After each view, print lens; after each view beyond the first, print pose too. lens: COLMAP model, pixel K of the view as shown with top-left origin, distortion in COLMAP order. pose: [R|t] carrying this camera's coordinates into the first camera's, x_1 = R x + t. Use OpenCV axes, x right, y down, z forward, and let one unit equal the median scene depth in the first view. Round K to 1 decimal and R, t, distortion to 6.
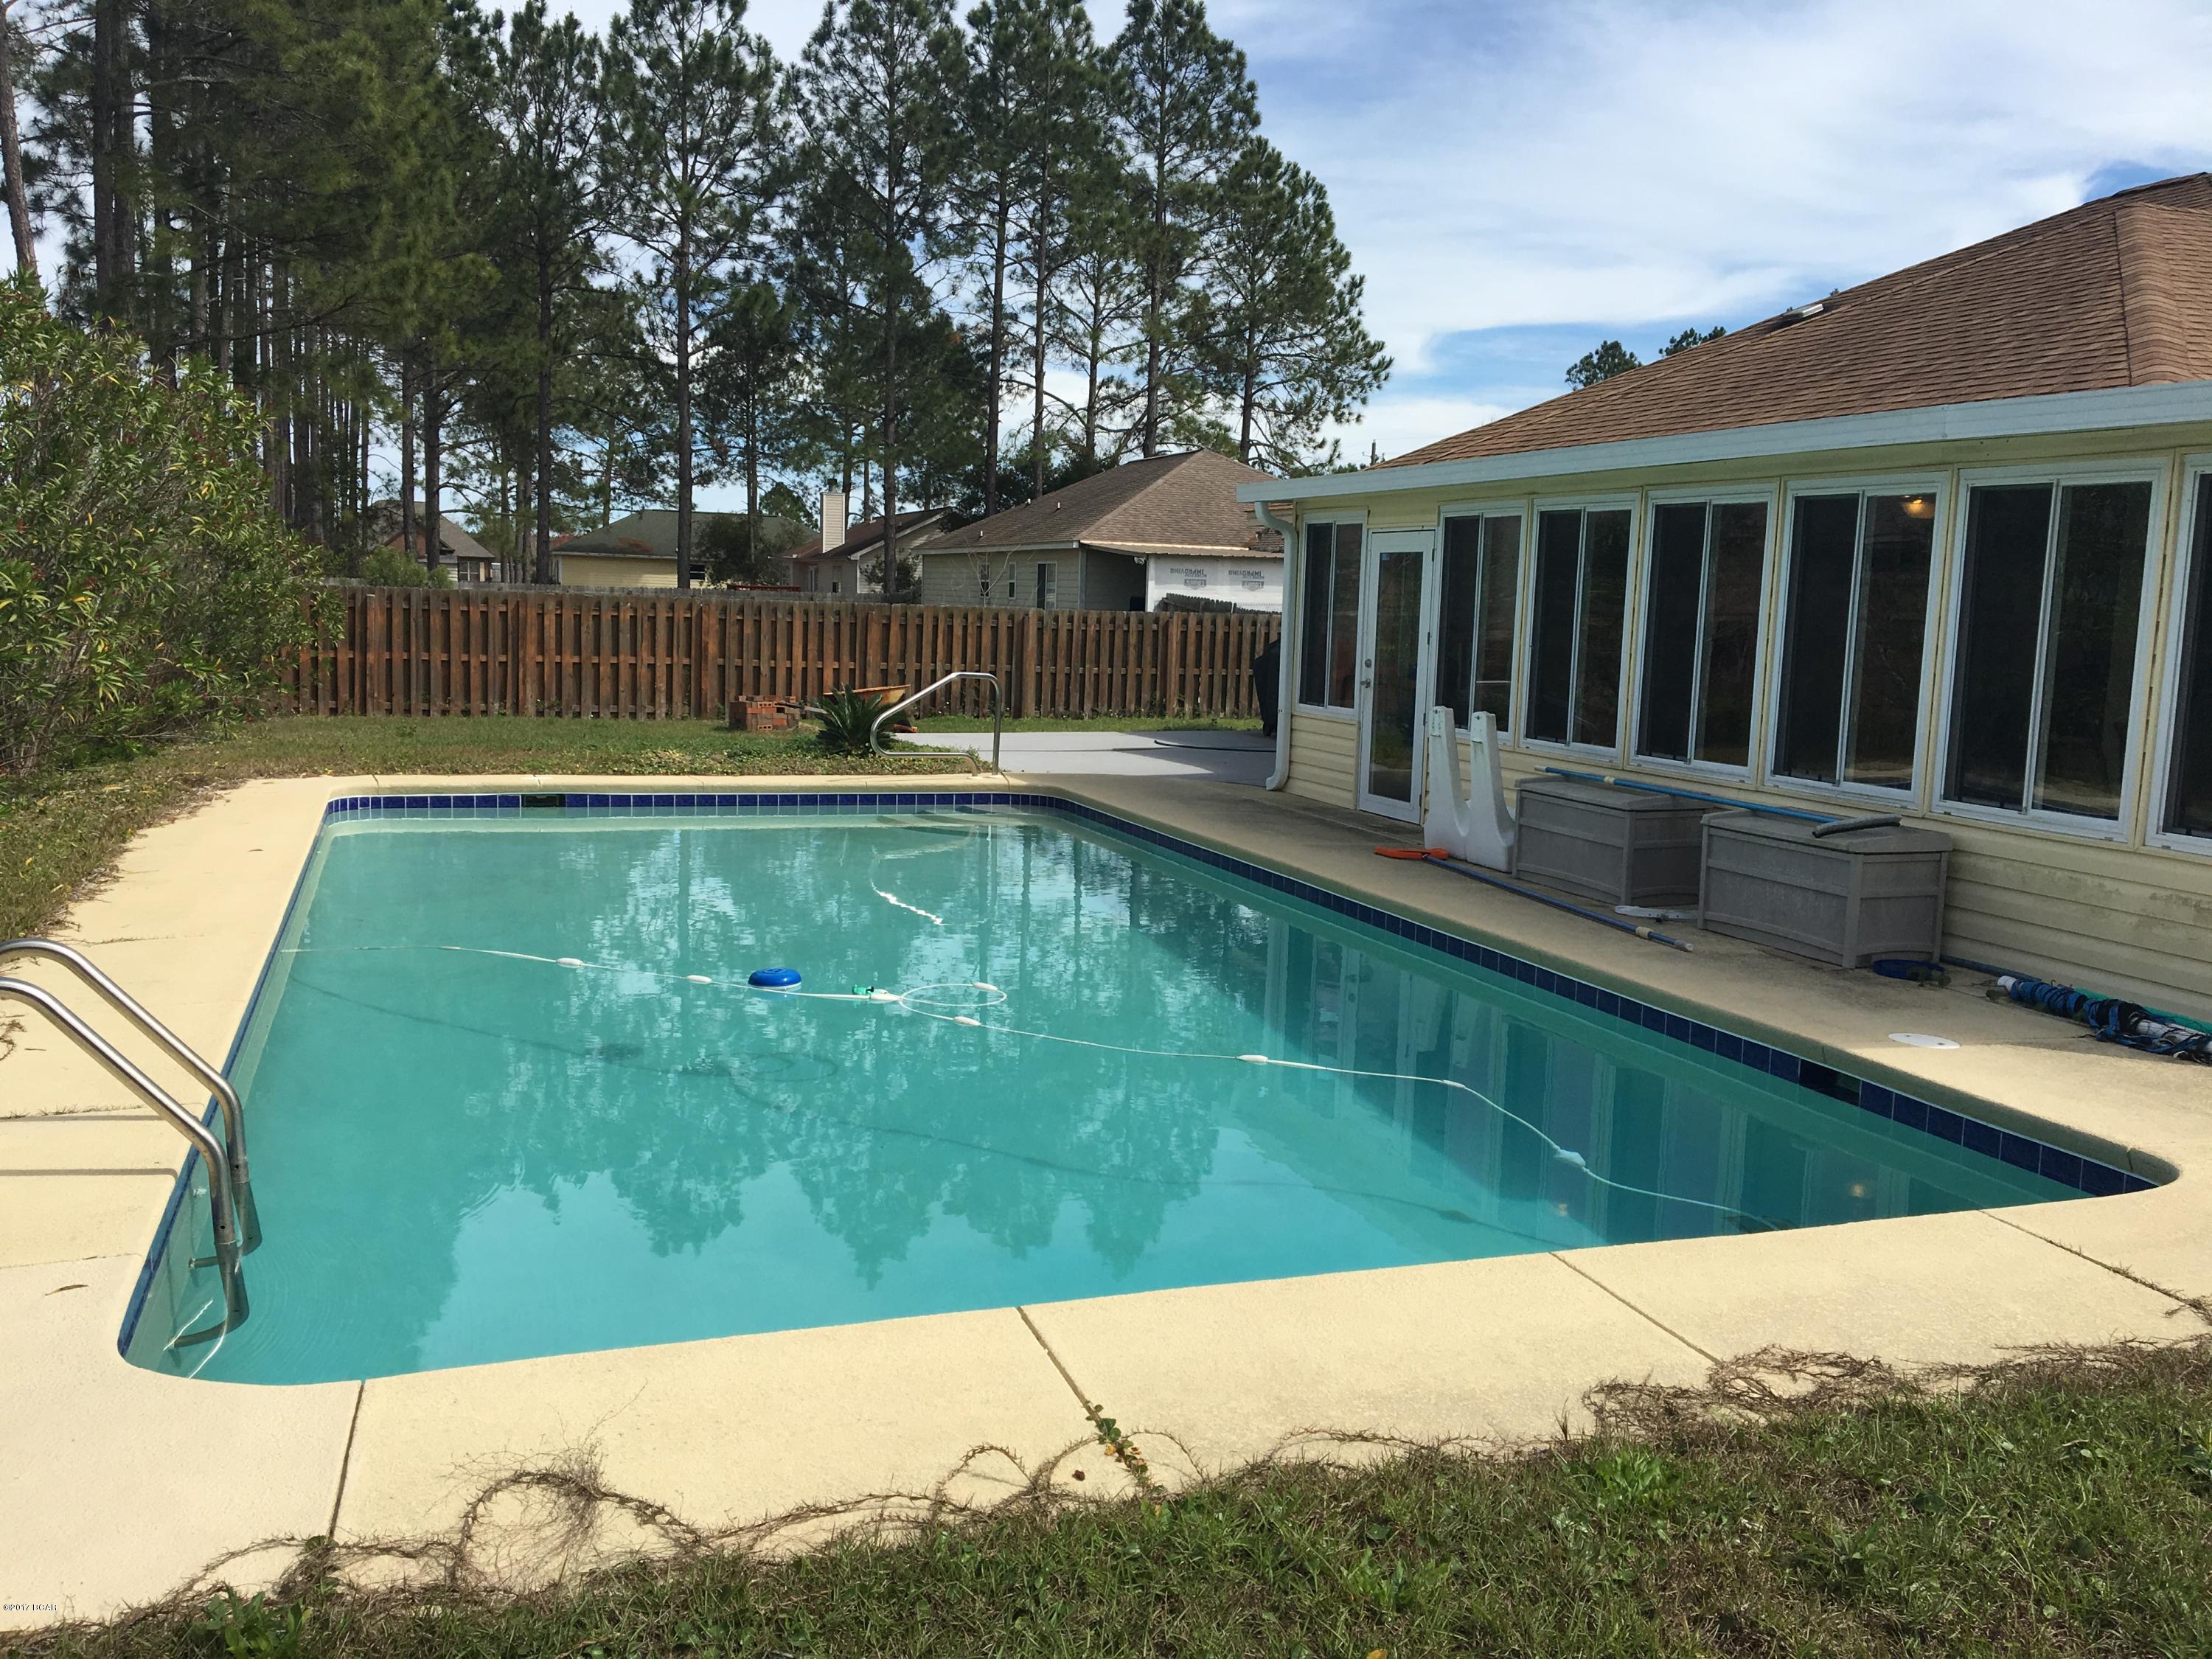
lens RADIAL K [[1871.9, 0, 1100.6], [0, 1871.9, 829.7], [0, 0, 1]] dist [0.078109, -0.093688]
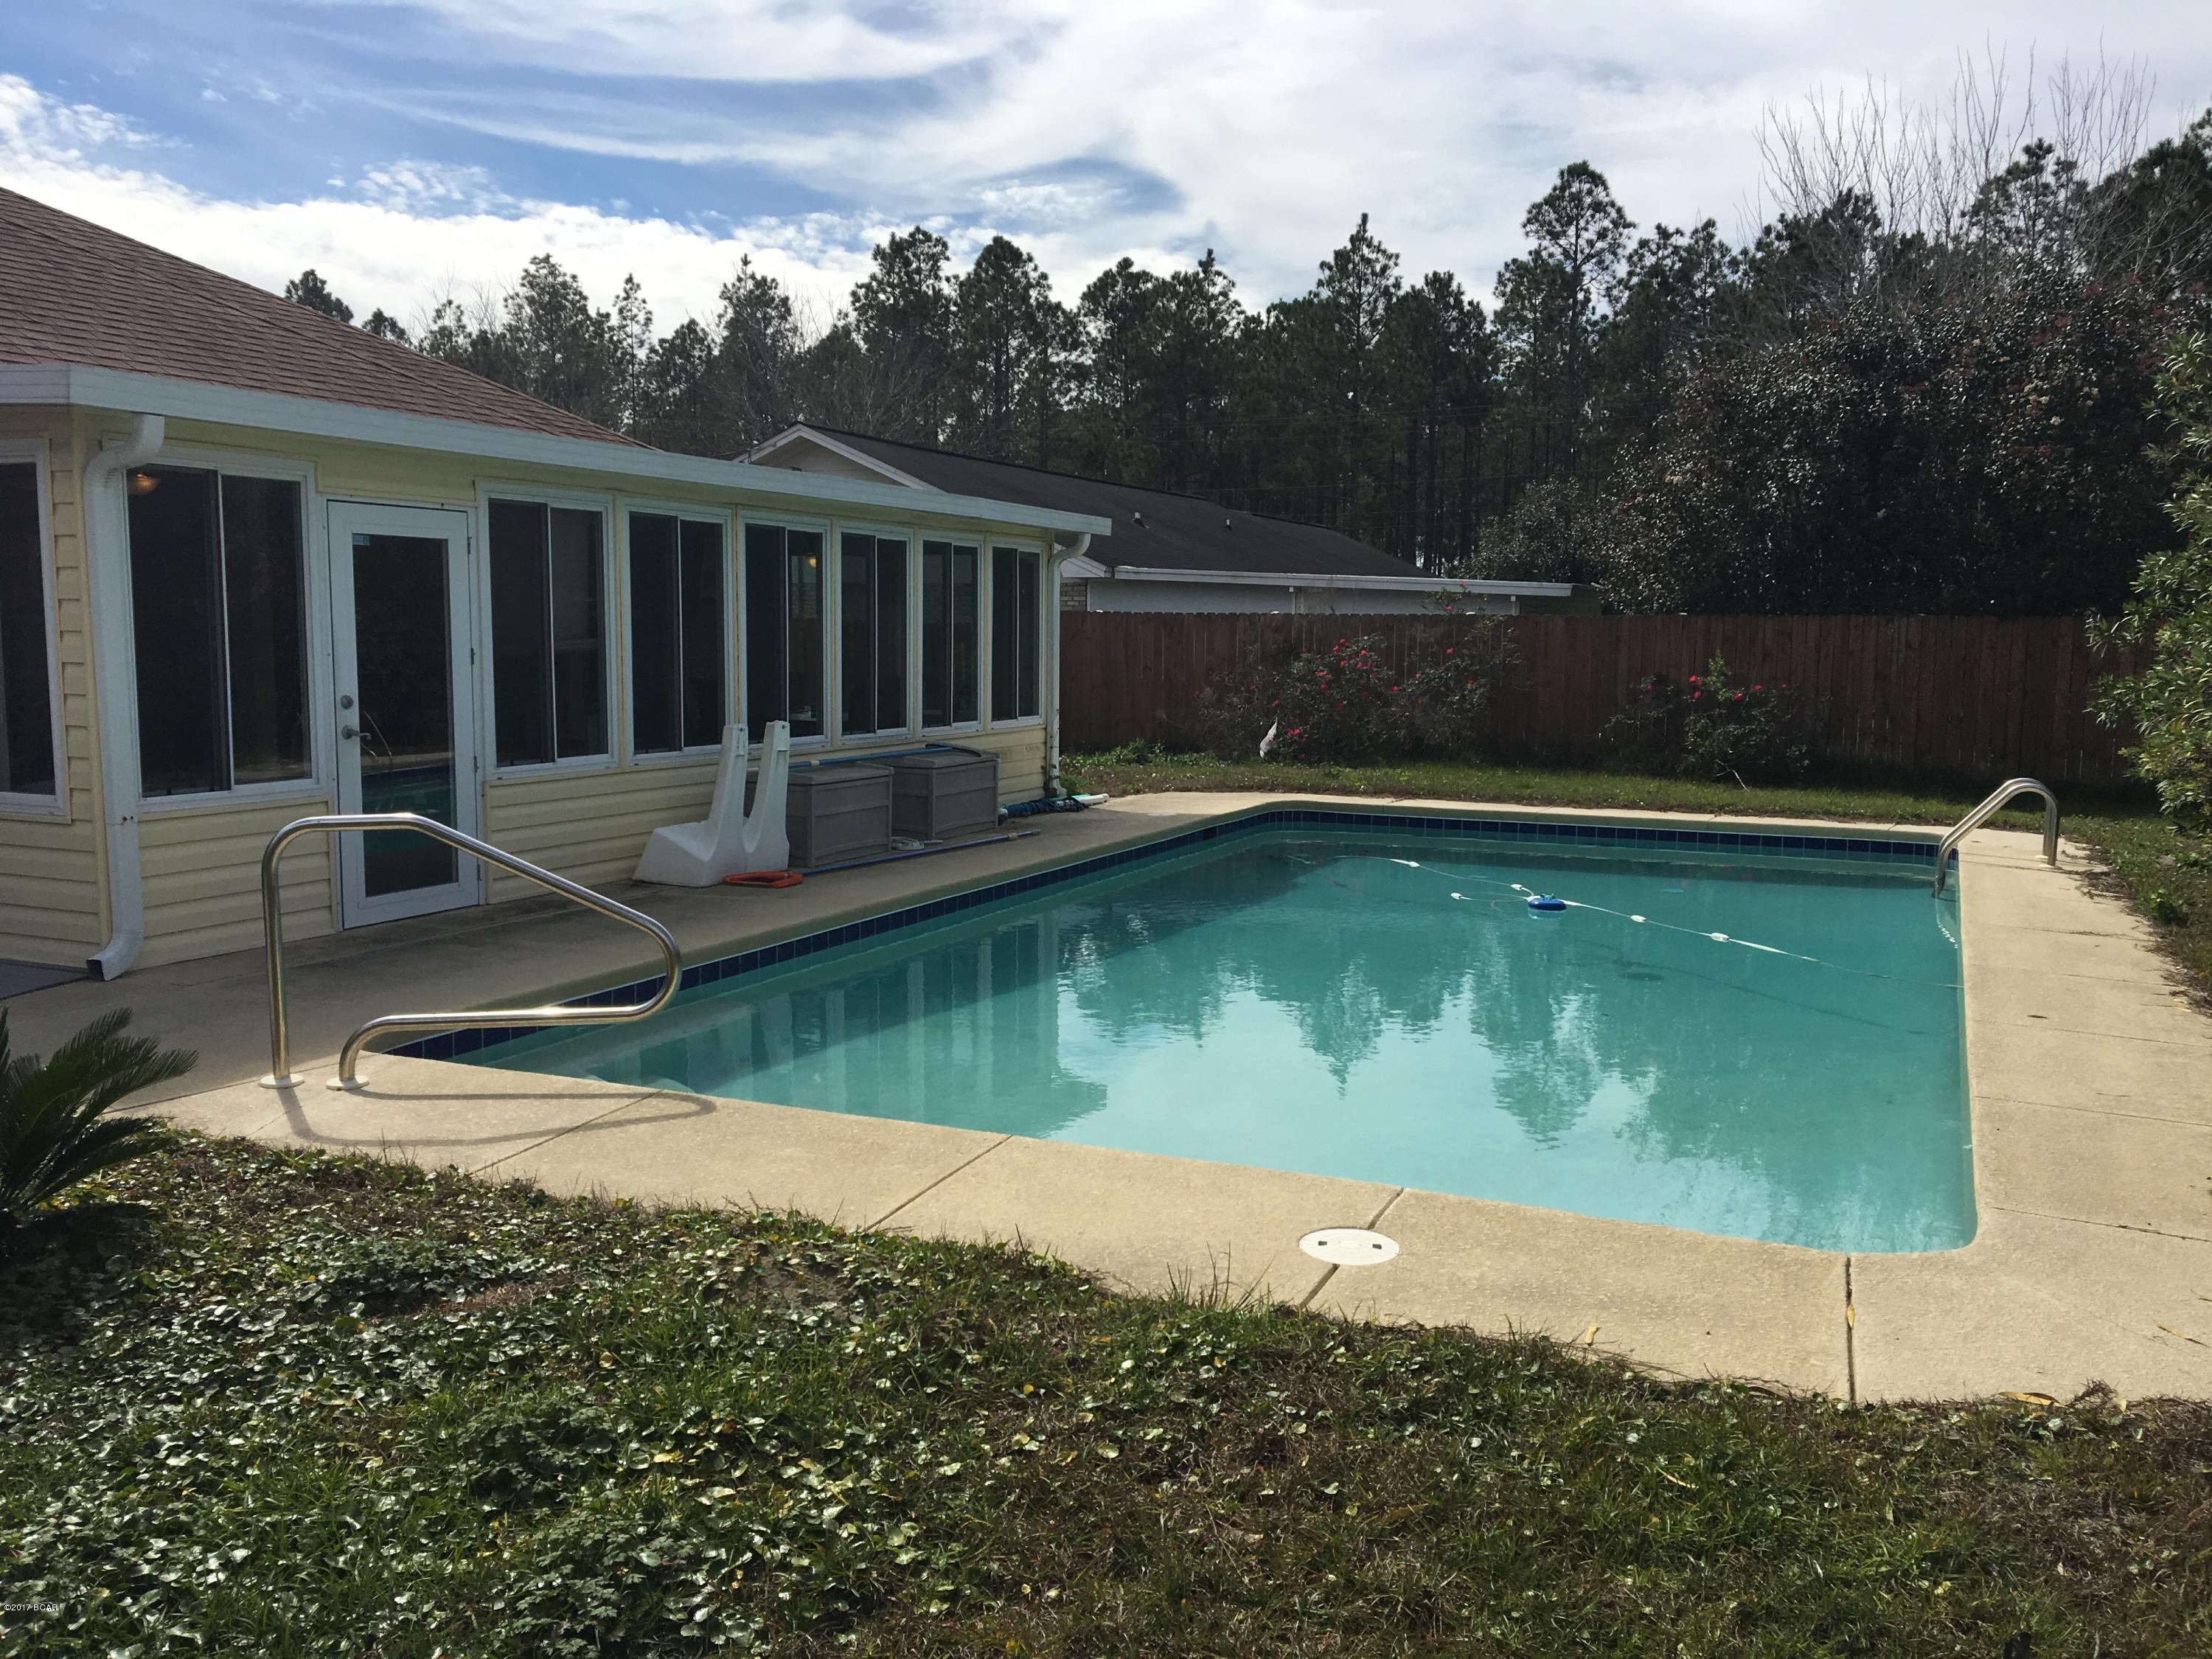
lens RADIAL K [[1871.9, 0, 1099.6], [0, 1871.9, 832.3], [0, 0, 1]] dist [0.078109, -0.093688]
pose [[-0.721579, -0.123288, 0.681266, -0.595173], [0.044015, 0.973857, 0.222857, -0.213417], [-0.690932, 0.190795, -0.697288, 1.527992]]
